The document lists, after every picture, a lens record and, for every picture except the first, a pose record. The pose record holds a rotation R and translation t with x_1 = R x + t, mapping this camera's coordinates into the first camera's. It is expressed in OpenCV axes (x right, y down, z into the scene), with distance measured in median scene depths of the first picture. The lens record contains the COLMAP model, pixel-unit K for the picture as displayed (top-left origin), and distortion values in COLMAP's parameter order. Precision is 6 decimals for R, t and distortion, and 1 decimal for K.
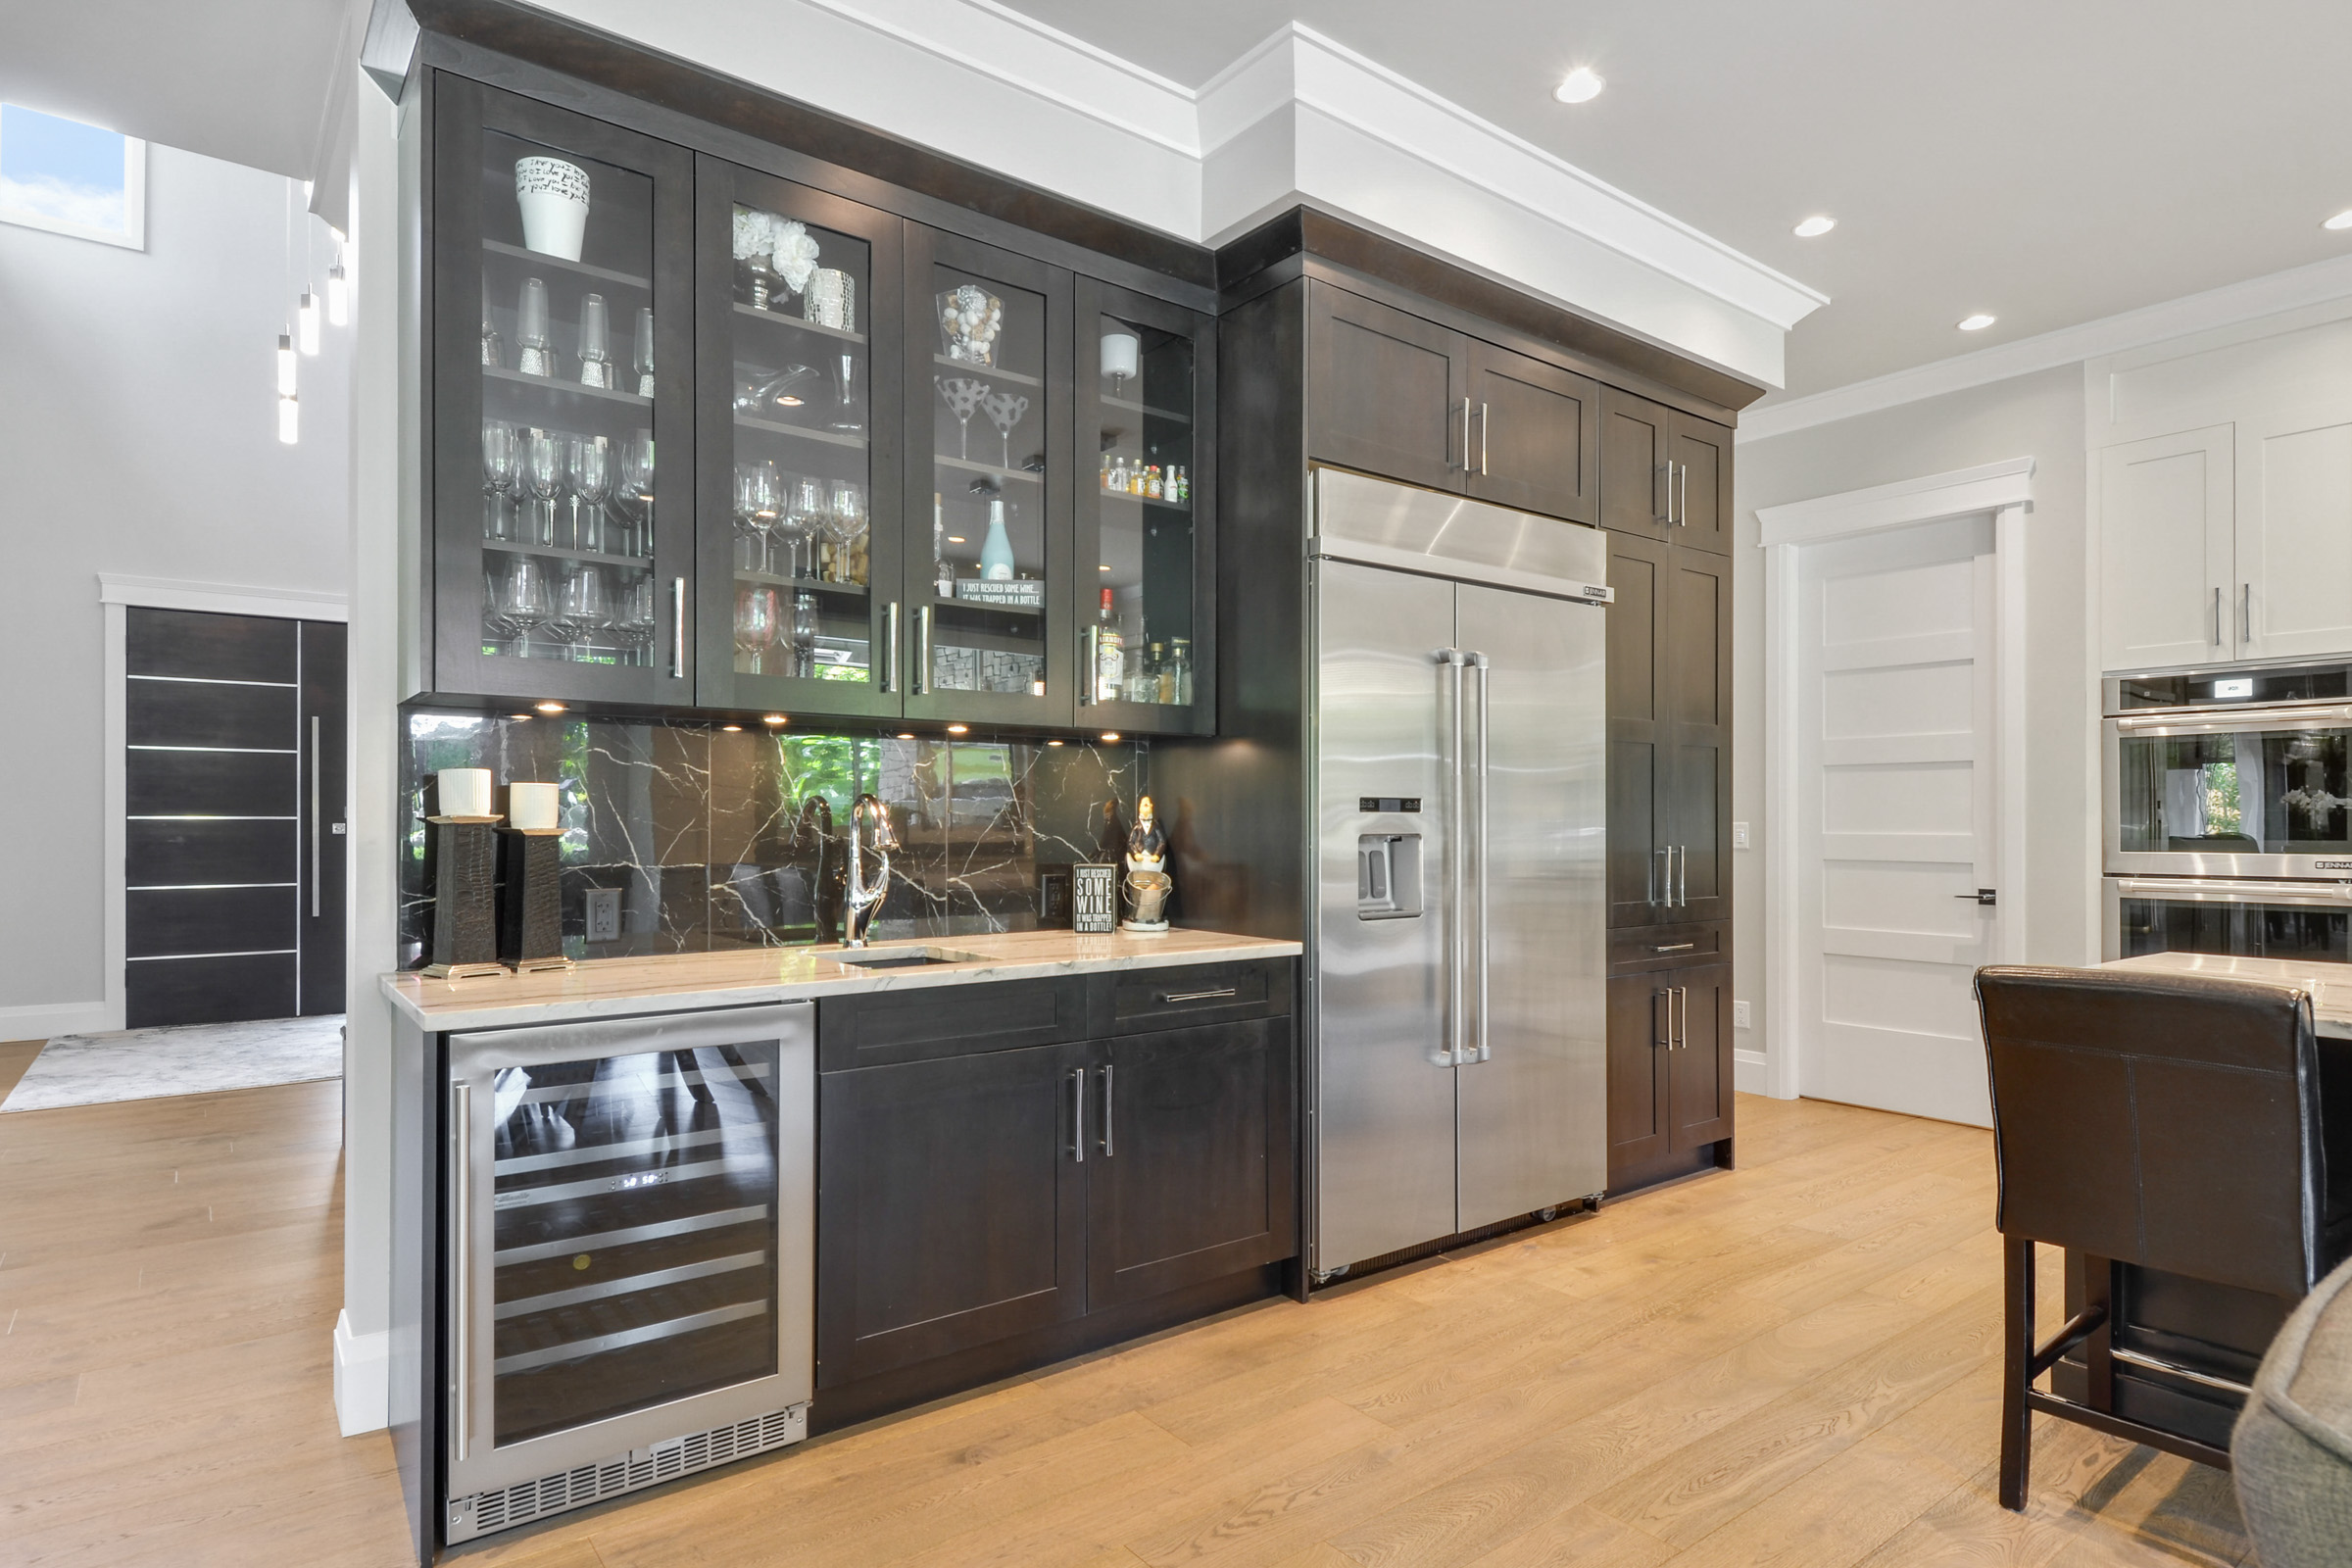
lens RADIAL K [[1254.4, 0, 1169.4], [0, 1254.4, 816.4], [0, 0, 1]] dist [0.003629, 0.000490]
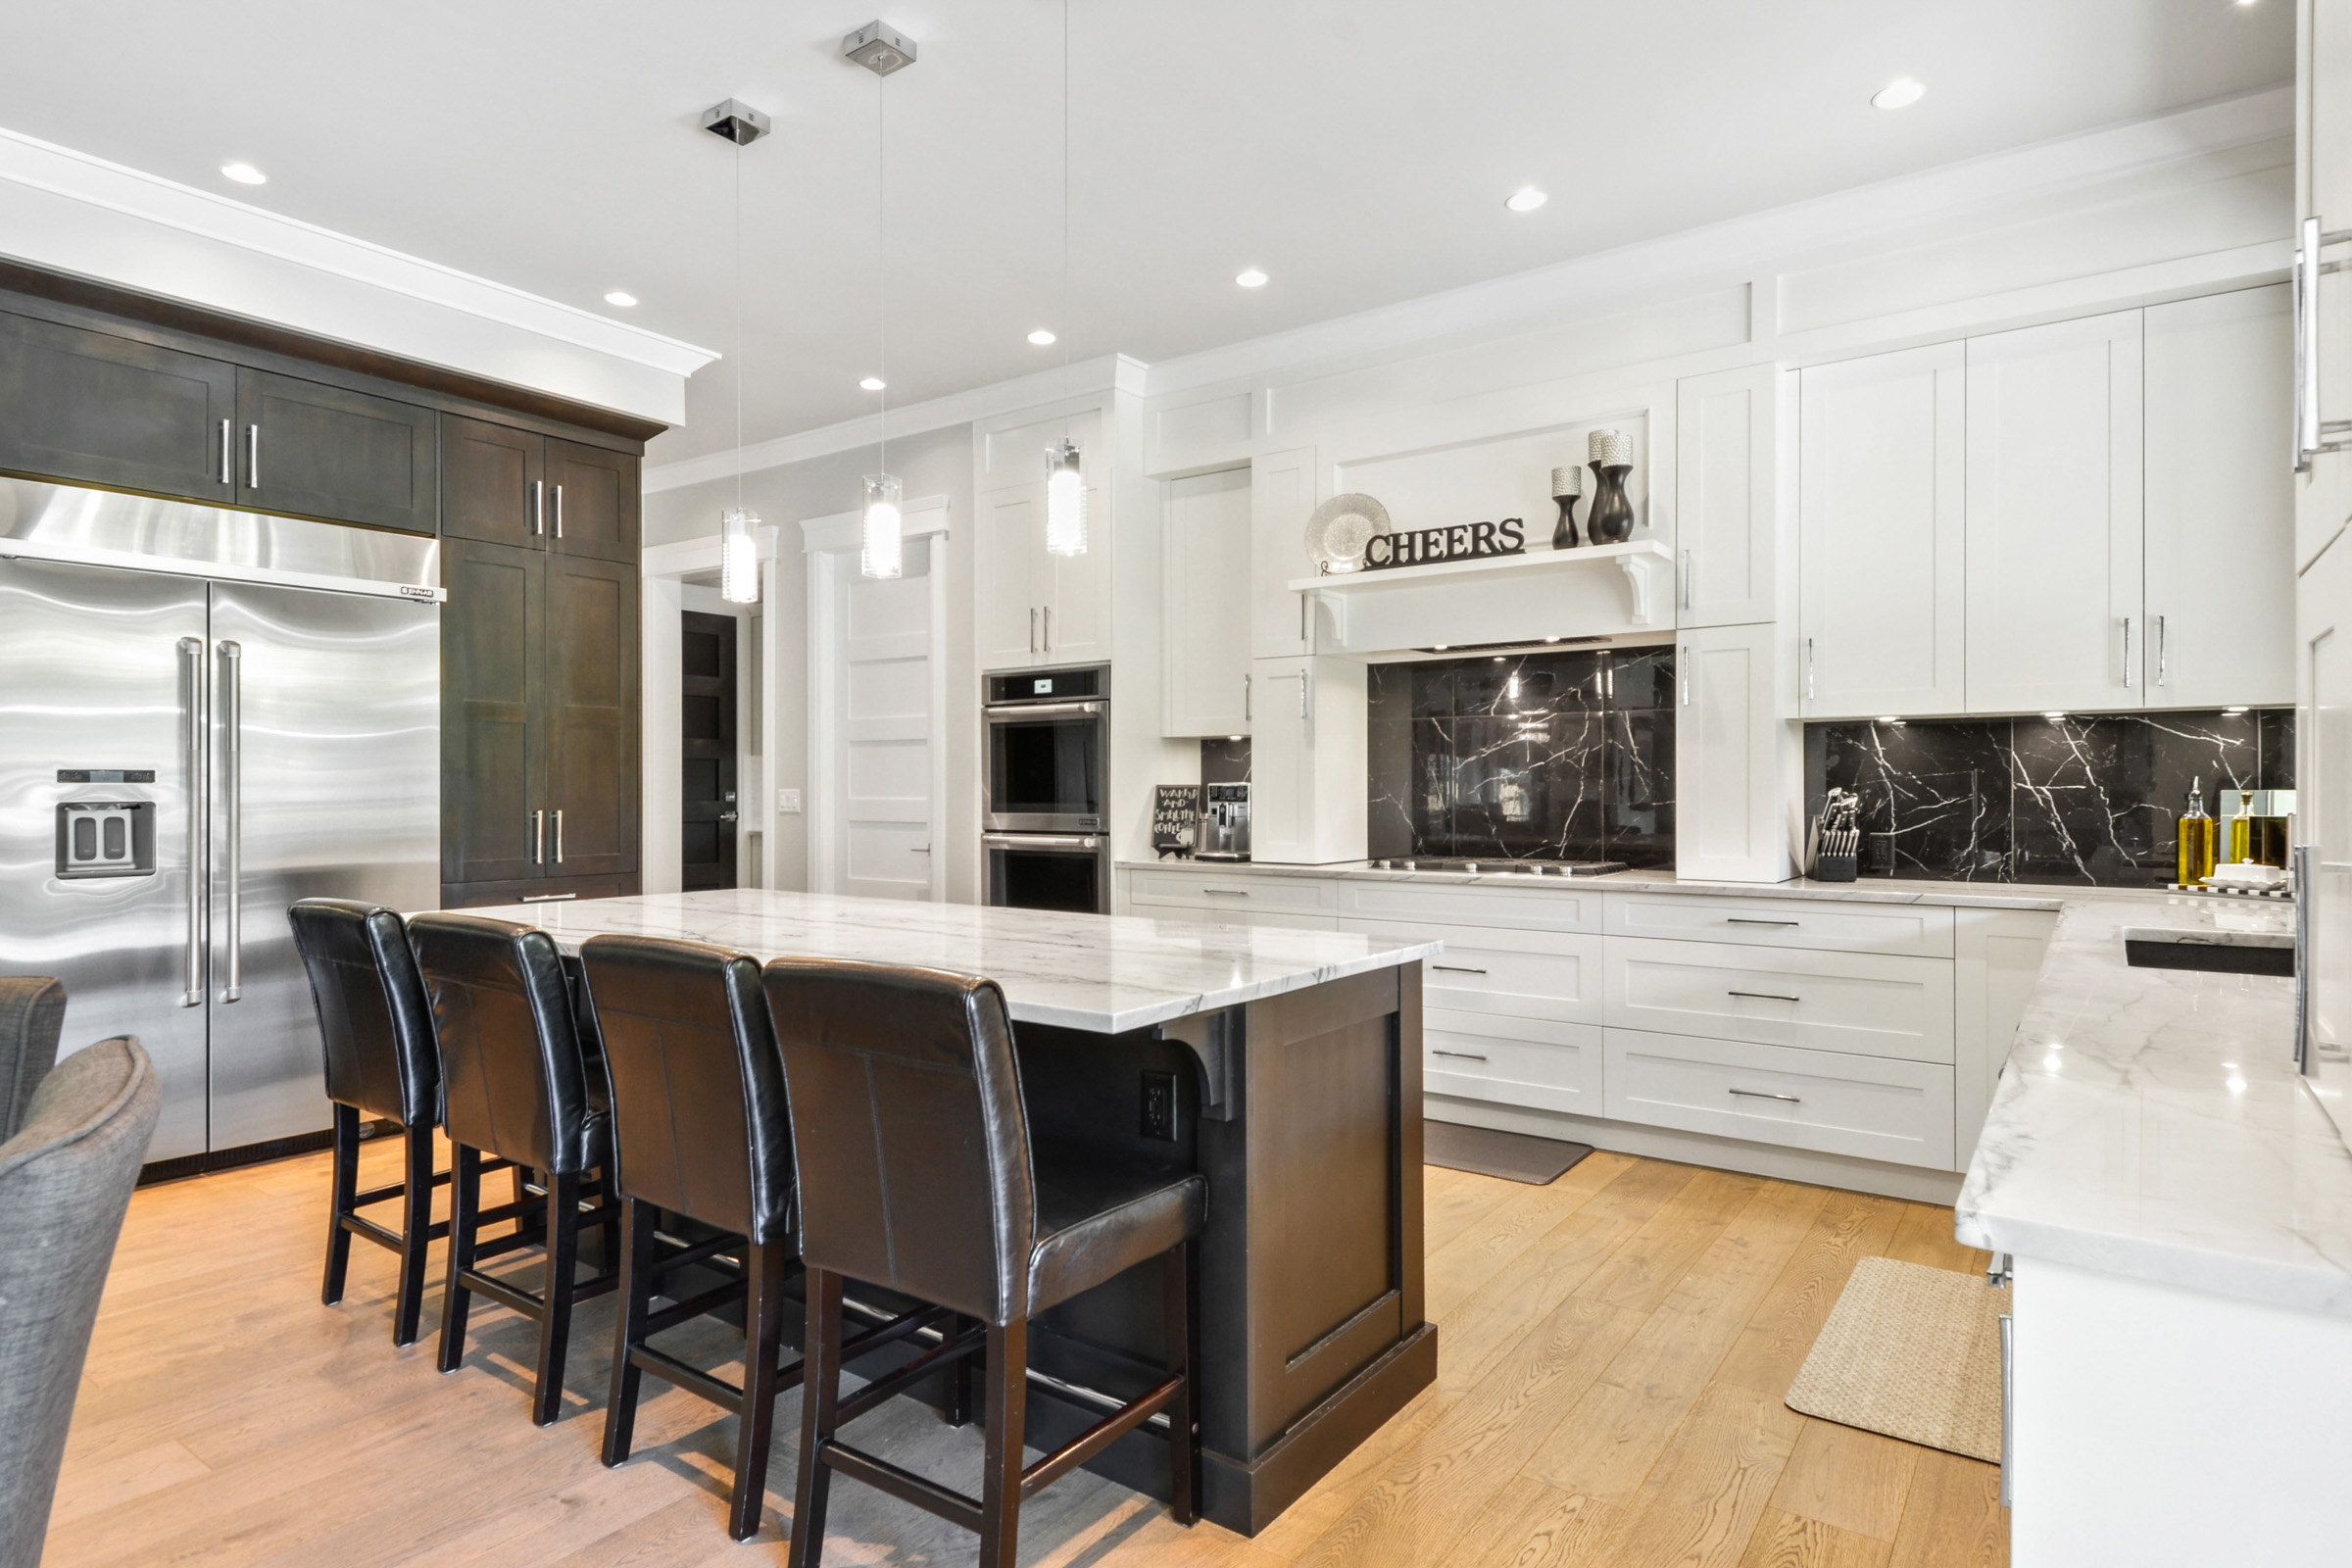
lens RADIAL K [[1273.7, 0, 1176.0], [0, 1273.7, 784.0], [0, 0, 1]] dist [0.002515, -0.000234]
pose [[0.954724, -0.000478, 0.297493, 0.583268], [-0.000213, 0.999997, 0.002289, -0.003950], [-0.297493, -0.002249, 0.954721, -0.297809]]
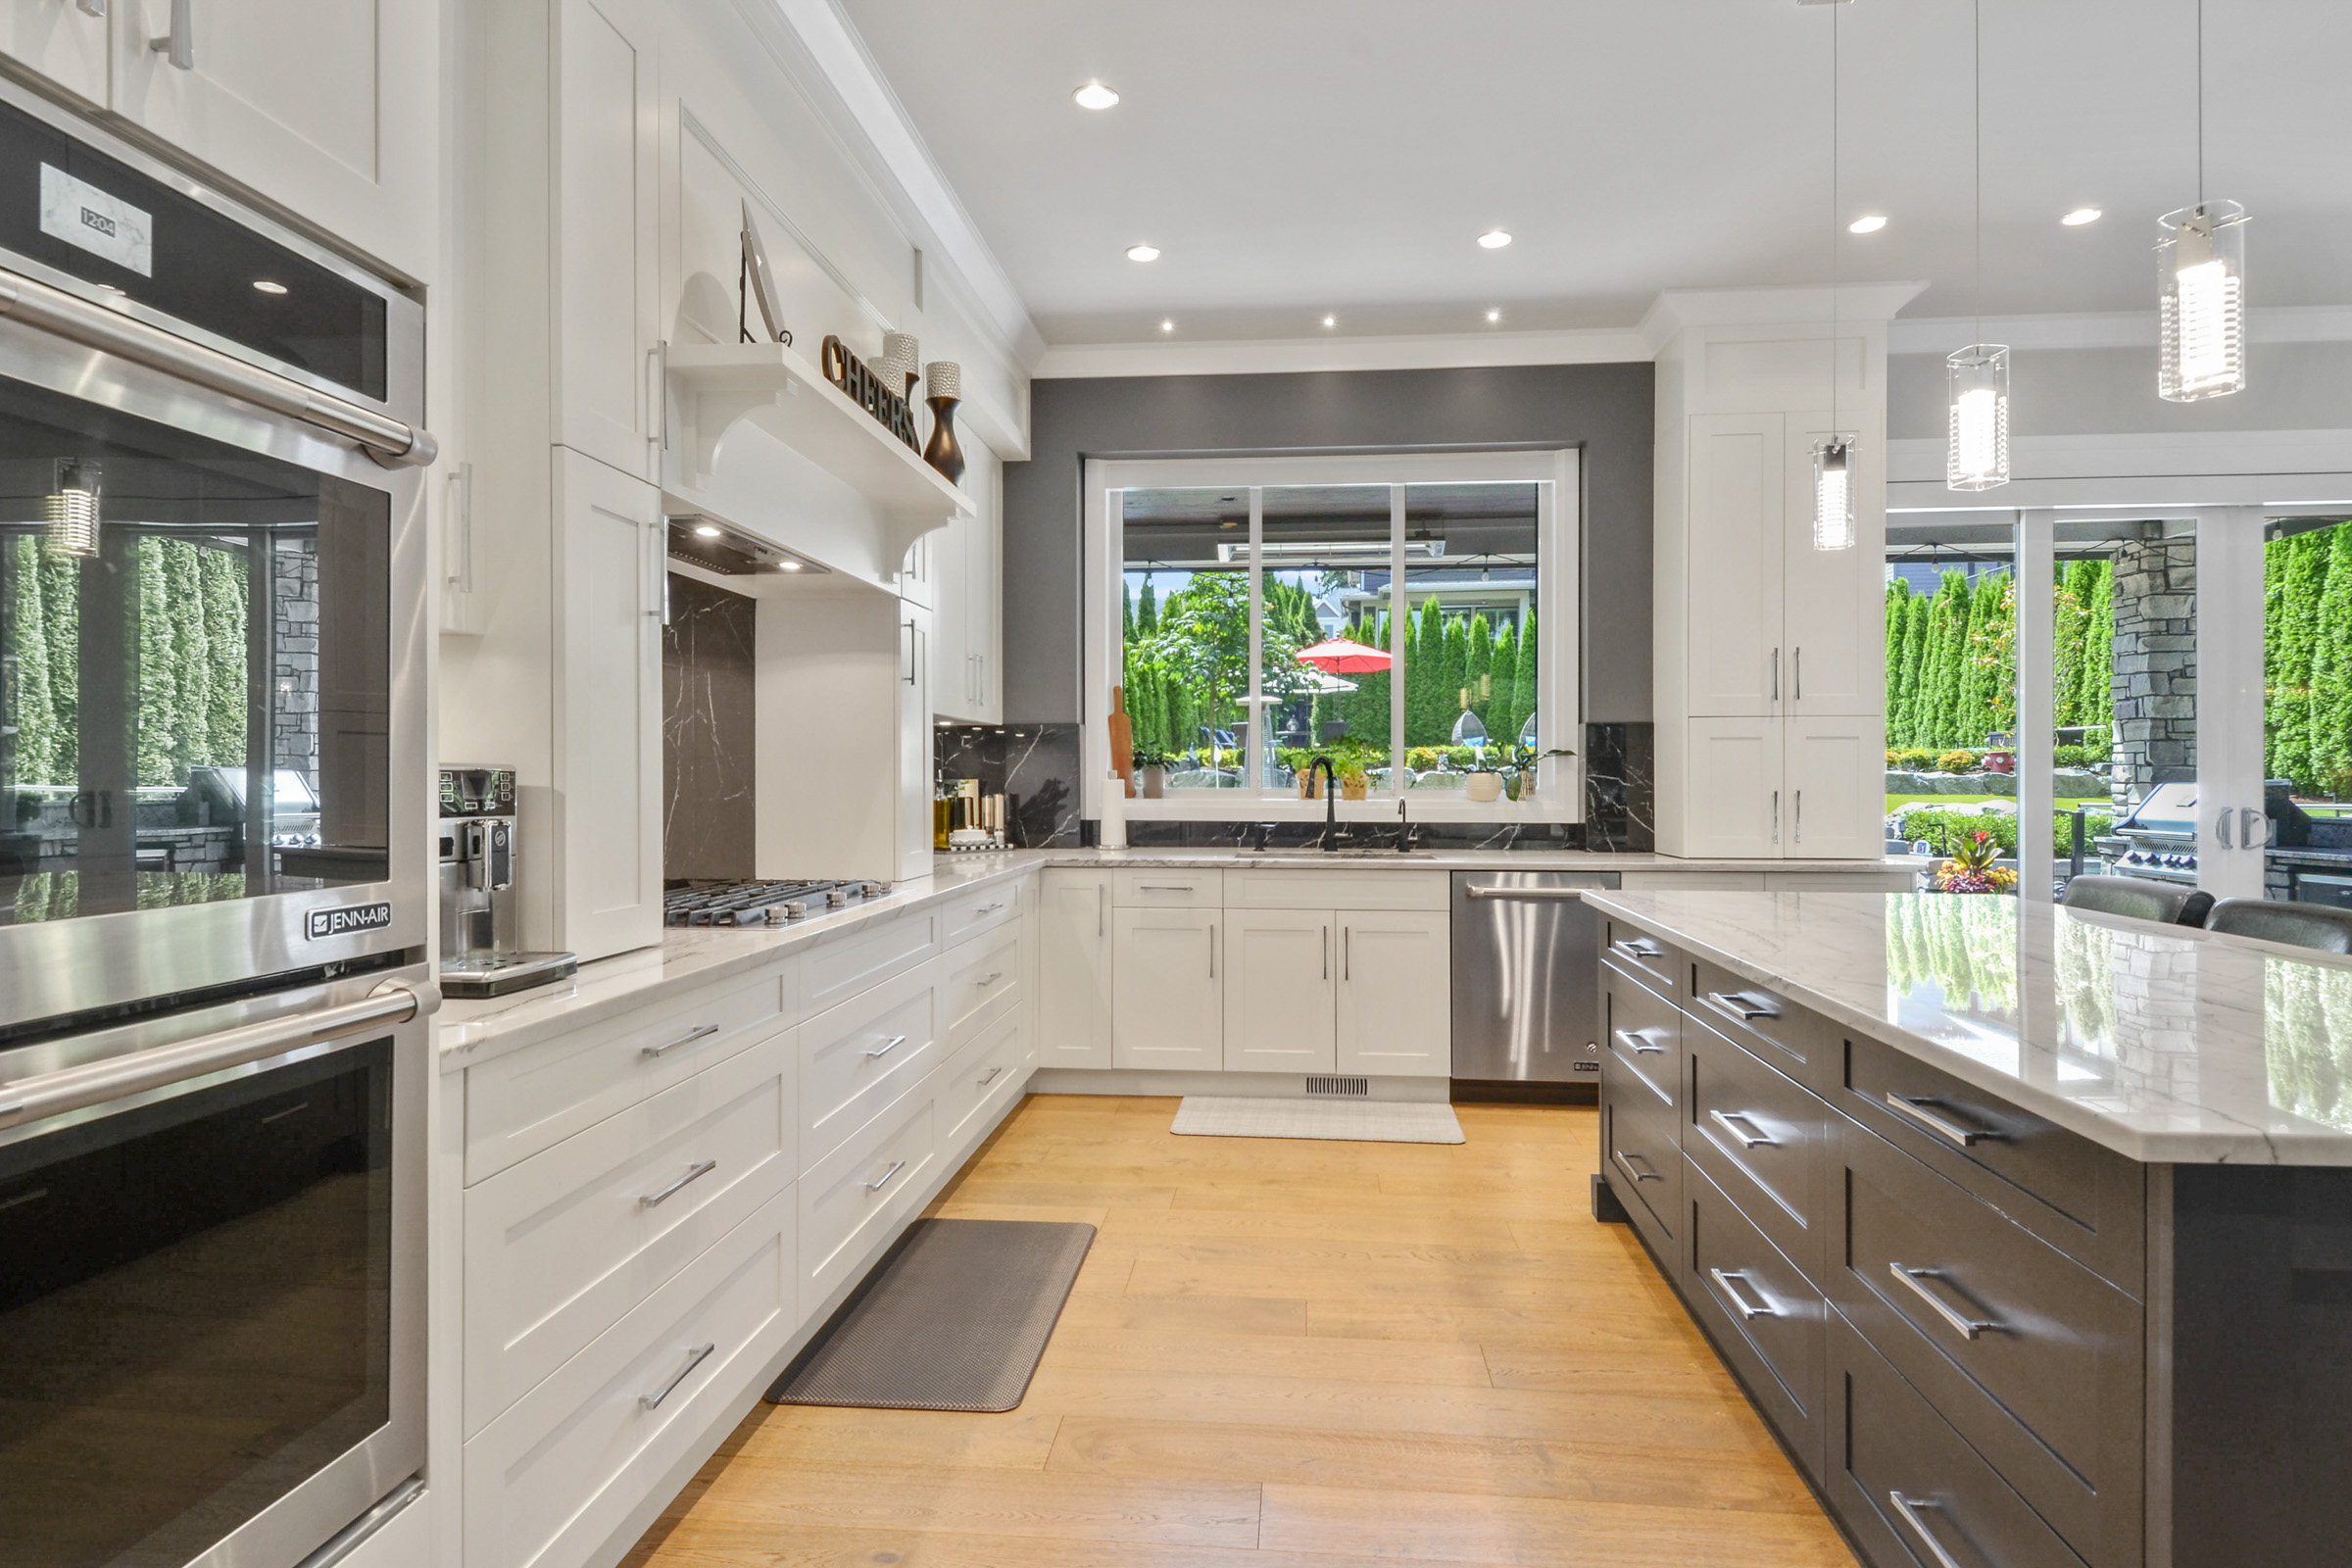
lens RADIAL K [[1273.7, 0, 1176.0], [0, 1273.7, 784.0], [0, 0, 1]] dist [0.002515, -0.000234]
pose [[-0.737281, -0.006640, 0.675553, 0.533541], [-0.001112, 0.999962, 0.008615, 0.001145], [-0.675585, 0.005600, -0.737261, 1.039552]]
